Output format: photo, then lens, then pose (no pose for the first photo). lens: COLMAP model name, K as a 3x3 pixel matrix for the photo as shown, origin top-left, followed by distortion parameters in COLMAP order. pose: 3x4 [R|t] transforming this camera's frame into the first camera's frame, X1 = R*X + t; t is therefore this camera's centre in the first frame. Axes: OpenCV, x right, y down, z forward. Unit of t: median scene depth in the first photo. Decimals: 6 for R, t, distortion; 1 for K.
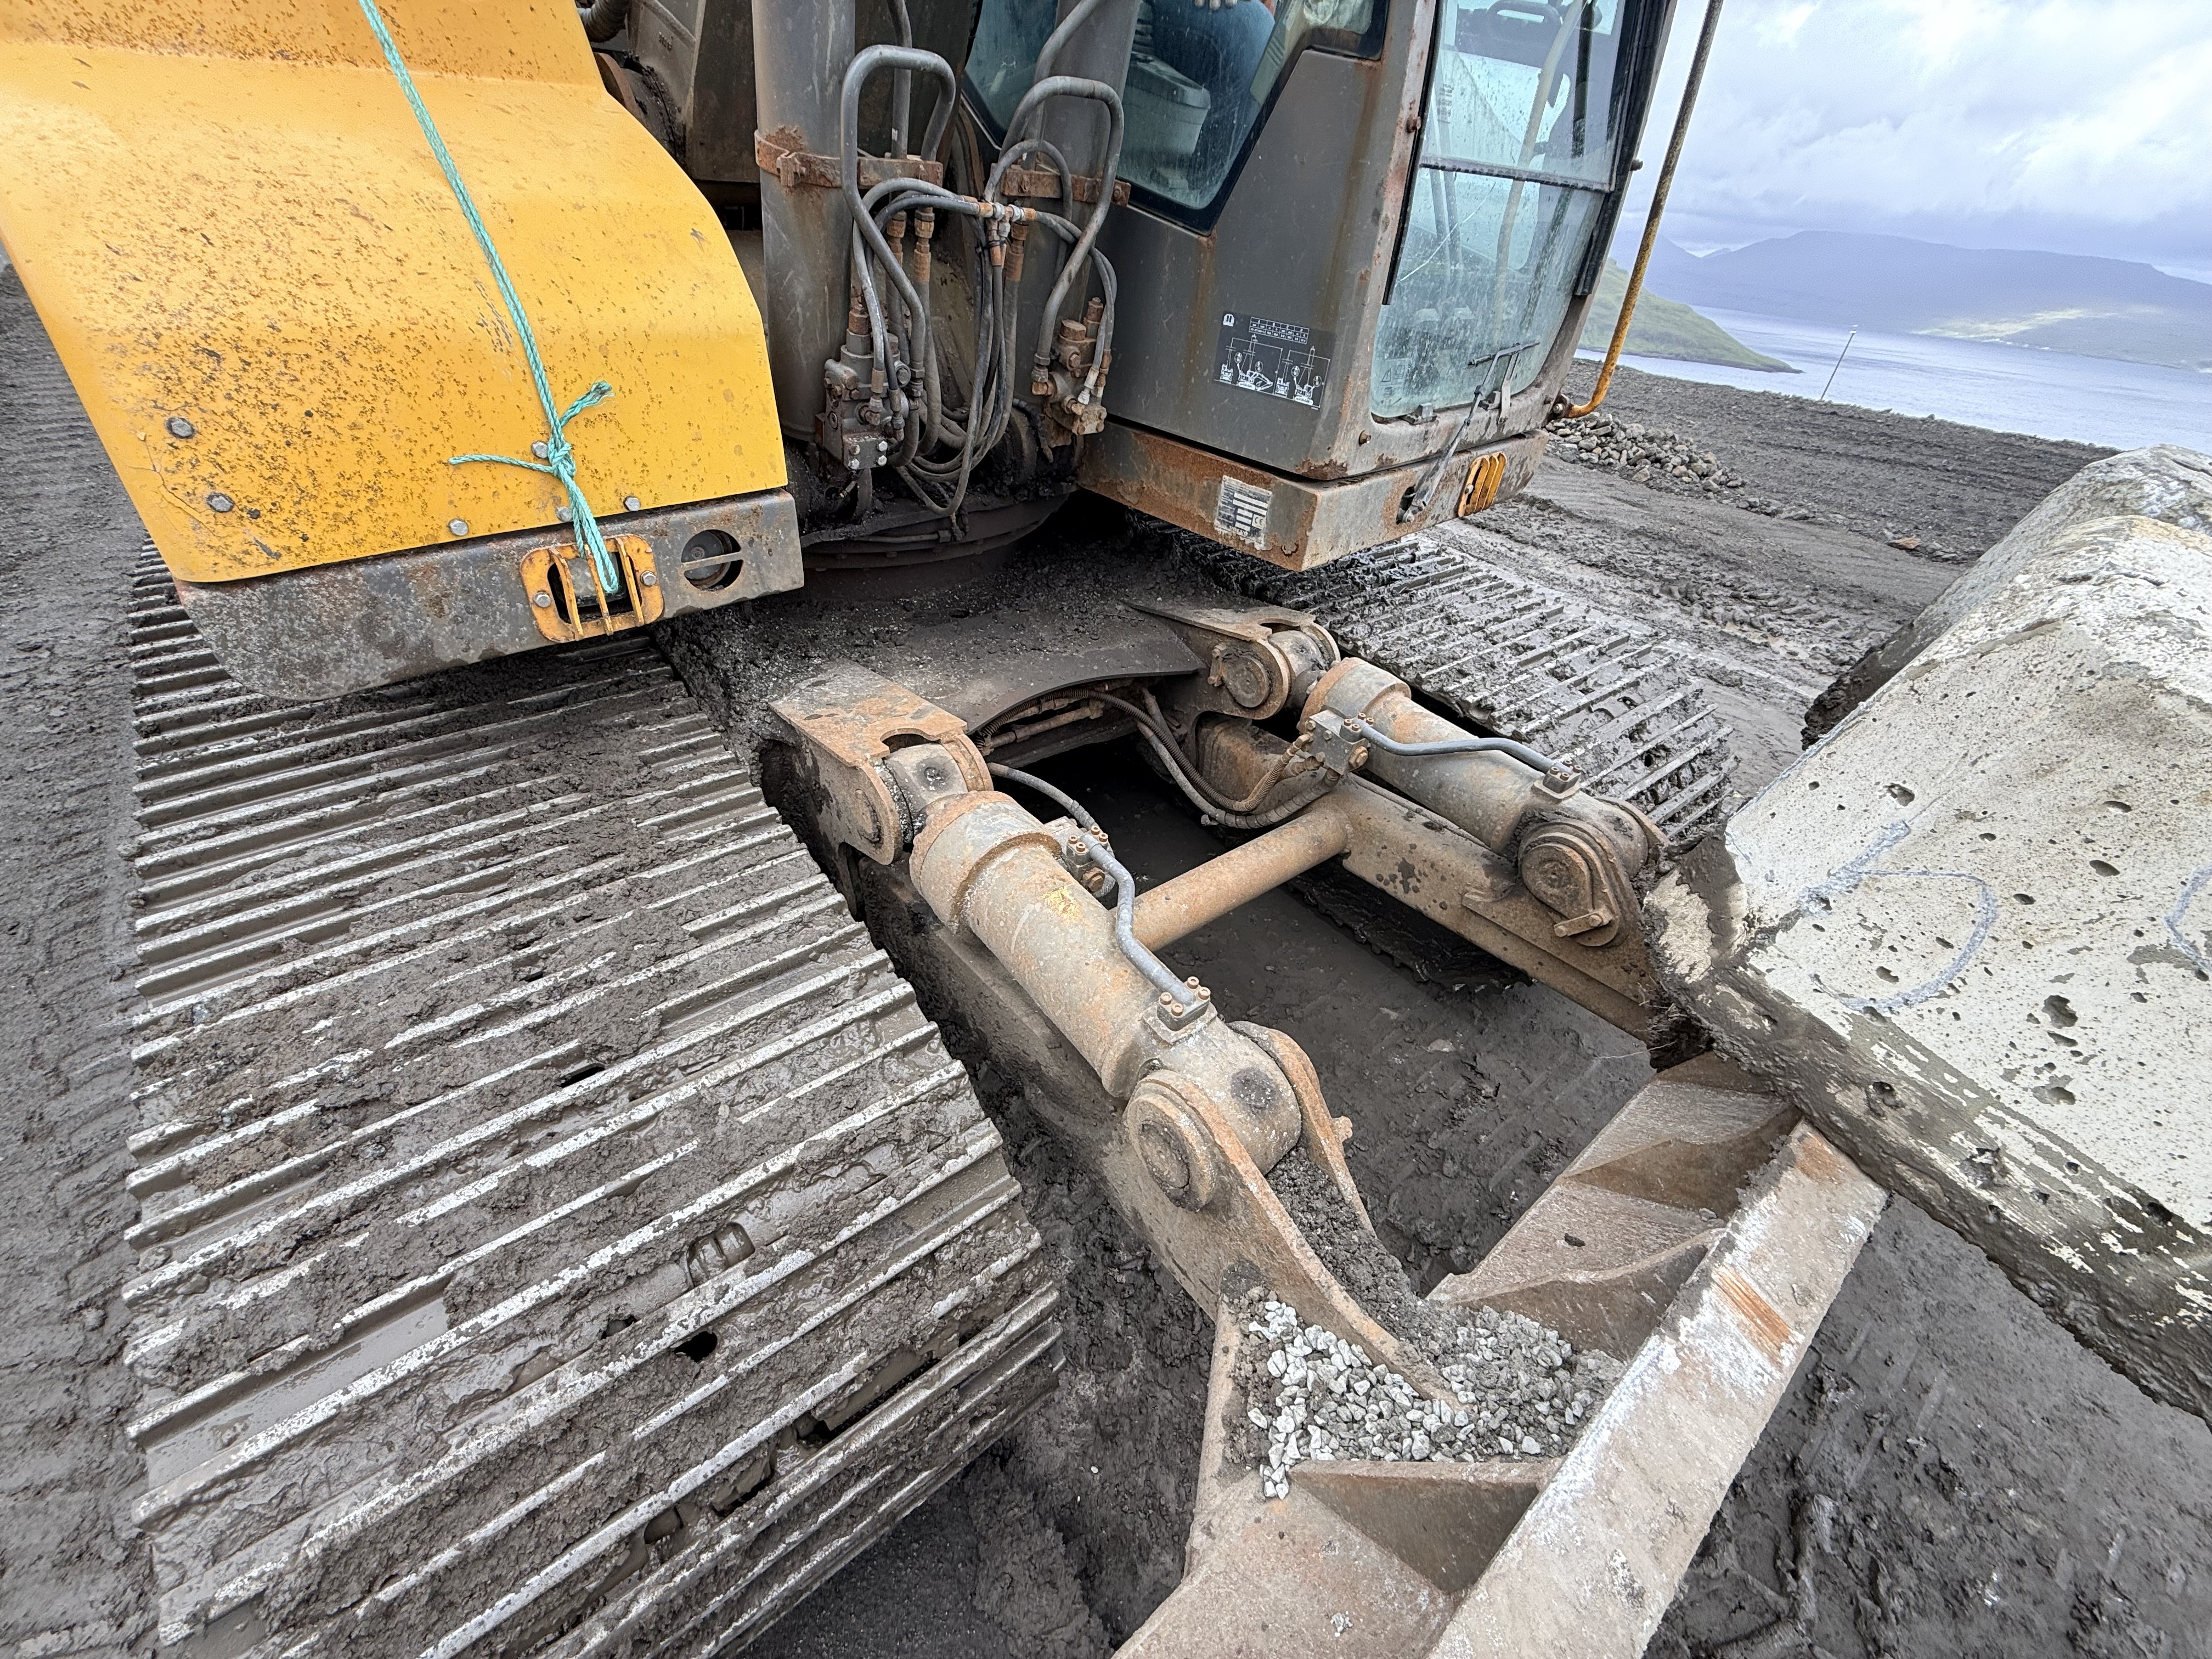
lens RADIAL K [[881.2, 0, 1090.0], [0, 881.2, 827.0], [0, 0, 1]] dist [0.002264, -0.000254]
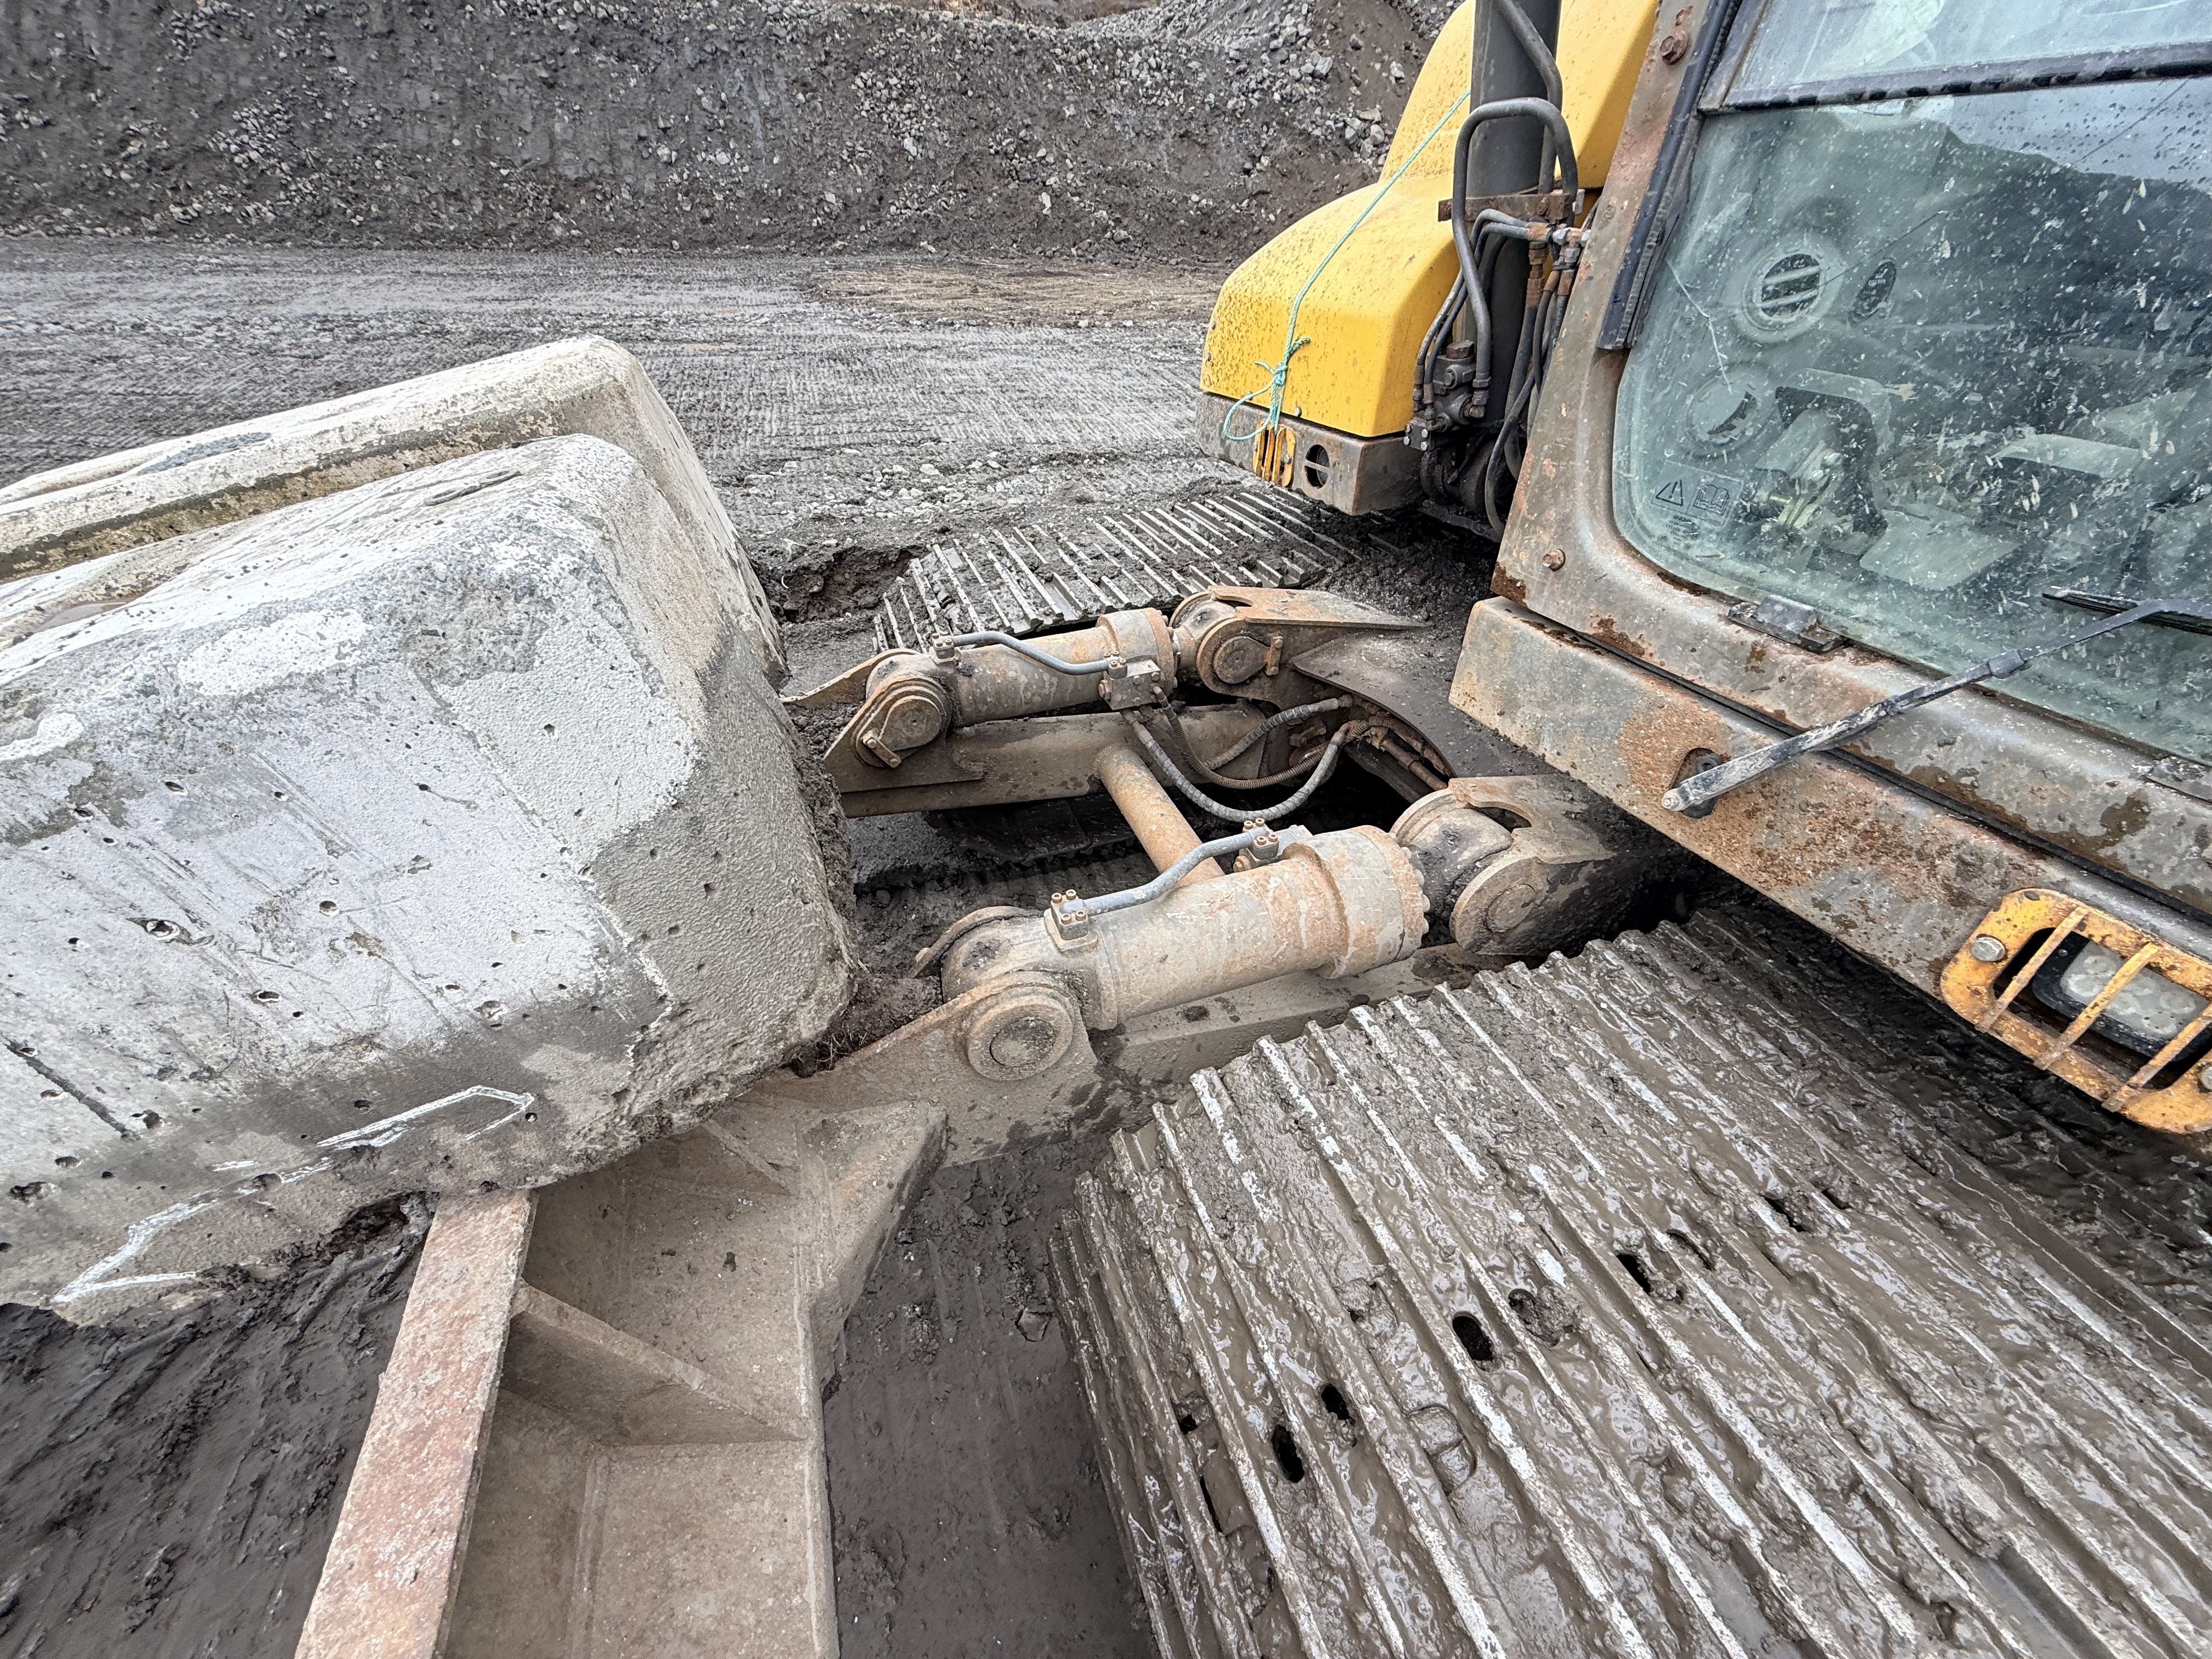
lens RADIAL K [[881.2, 0, 1102.3], [0, 881.2, 830.6], [0, 0, 1]] dist [0.002264, -0.000254]
pose [[-0.334913, 0.481777, -0.809768, 1.260735], [-0.587269, 0.565332, 0.579237, -0.626629], [0.736851, 0.669545, 0.093595, 1.033209]]
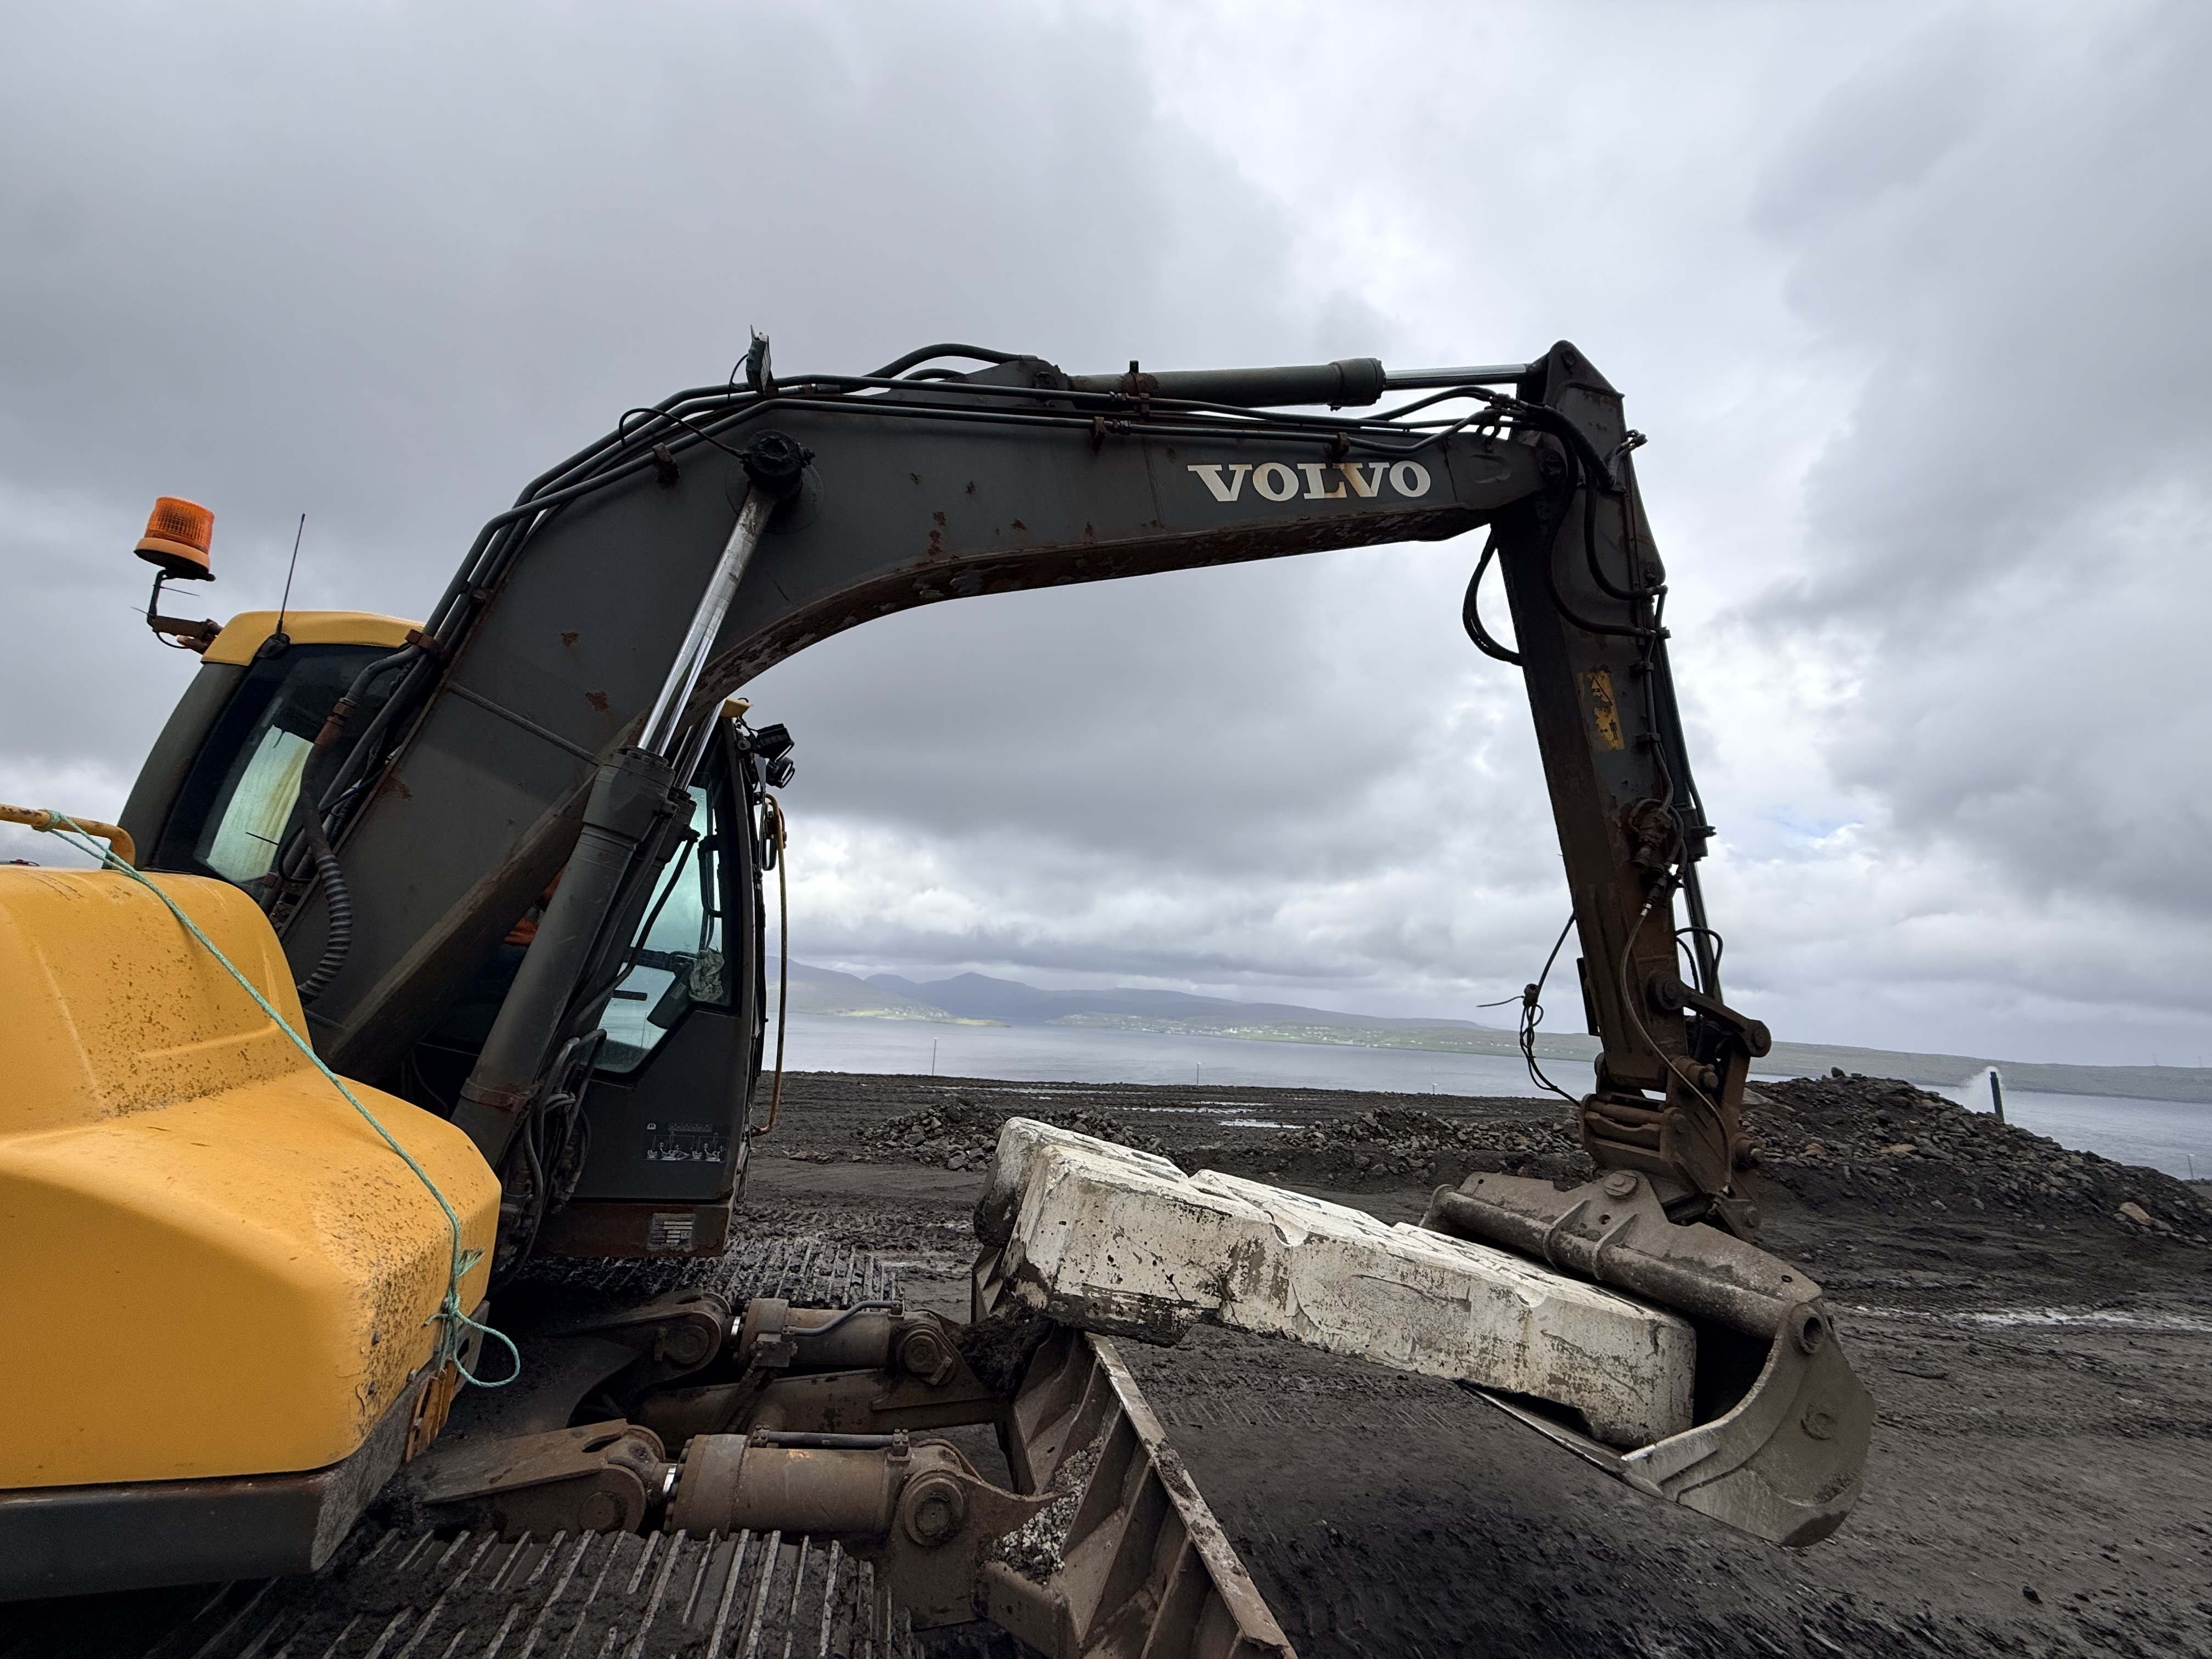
lens RADIAL K [[881.2, 0, 1103.9], [0, 881.2, 826.2], [0, 0, 1]] dist [0.002264, -0.000254]
pose [[0.424510, 0.124253, 0.896857, -1.370672], [0.499260, 0.794218, -0.346348, 0.004708], [-0.755335, 0.594793, 0.275119, -0.631696]]
